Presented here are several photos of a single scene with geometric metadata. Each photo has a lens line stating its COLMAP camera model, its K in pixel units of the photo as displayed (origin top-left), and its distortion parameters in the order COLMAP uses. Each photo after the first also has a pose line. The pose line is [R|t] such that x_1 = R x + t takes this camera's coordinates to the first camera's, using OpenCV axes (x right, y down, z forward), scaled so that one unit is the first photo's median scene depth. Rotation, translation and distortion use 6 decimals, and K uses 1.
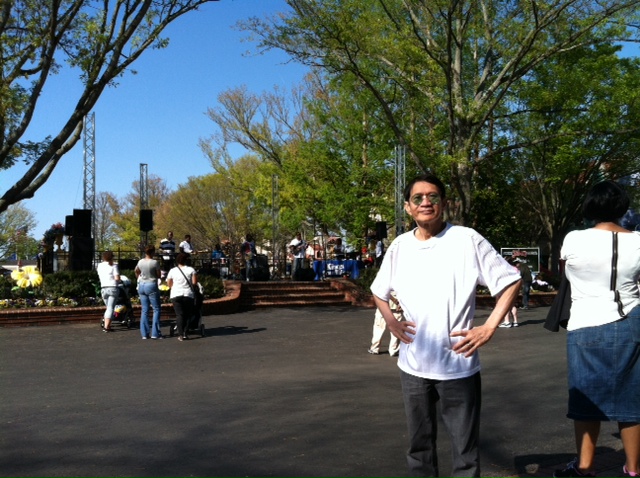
lens RADIAL K [[646.3, 0, 320.7], [0, 646.3, 239.3], [0, 0, 1]] dist [0.054826, 0.000000]
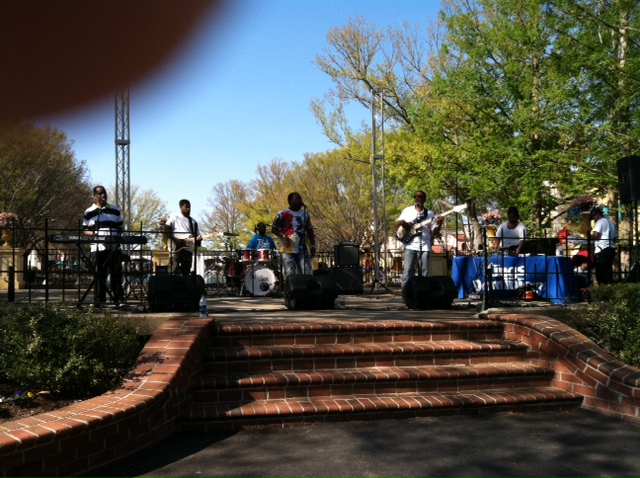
lens RADIAL K [[646.3, 0, 318.5], [0, 646.3, 234.2], [0, 0, 1]] dist [0.054826, 0.000000]
pose [[0.975646, 0.001615, -0.219347, -0.001904], [-0.000575, 0.999988, 0.004808, 0.008507], [0.219352, -0.004565, 0.975635, 0.299369]]
